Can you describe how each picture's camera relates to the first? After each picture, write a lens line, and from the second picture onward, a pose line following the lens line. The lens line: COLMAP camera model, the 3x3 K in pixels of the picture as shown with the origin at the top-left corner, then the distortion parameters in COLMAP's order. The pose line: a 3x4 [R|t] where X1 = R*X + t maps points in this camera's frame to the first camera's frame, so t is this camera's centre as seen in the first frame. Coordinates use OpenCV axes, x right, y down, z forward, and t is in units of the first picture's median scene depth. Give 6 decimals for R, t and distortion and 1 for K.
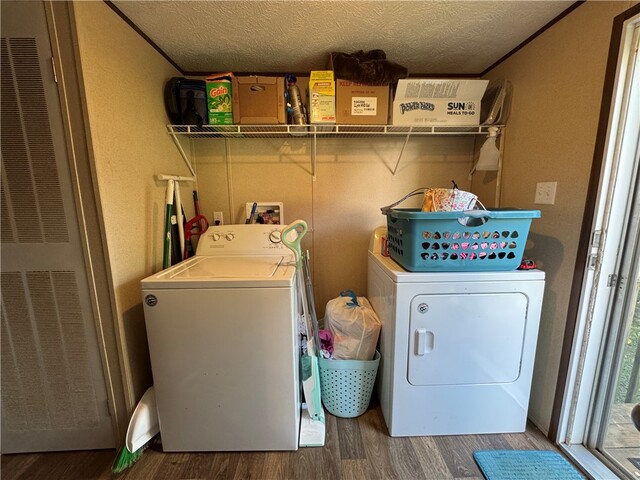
lens RADIAL K [[256.1, 0, 320.0], [0, 256.1, 240.0], [0, 0, 1]] dist [-0.007349, 0.000028]
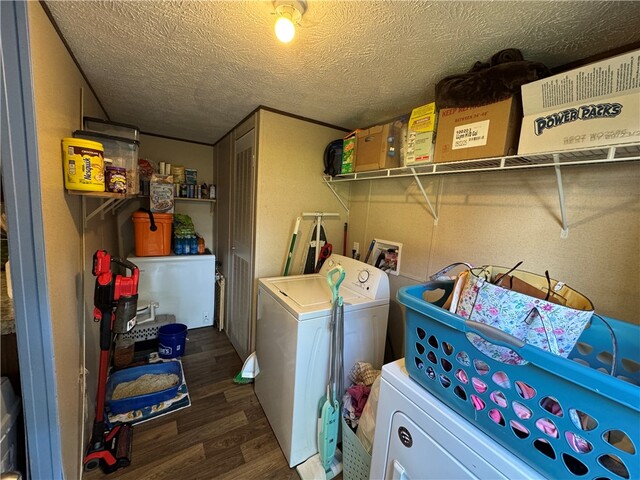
lens RADIAL K [[256.1, 0, 320.0], [0, 256.1, 240.0], [0, 0, 1]] dist [-0.007349, 0.000028]
pose [[0.512389, 0.153392, -0.844943, 0.615653], [-0.210757, 0.976288, 0.049430, -0.177911], [0.832490, 0.152750, 0.532568, 0.300932]]
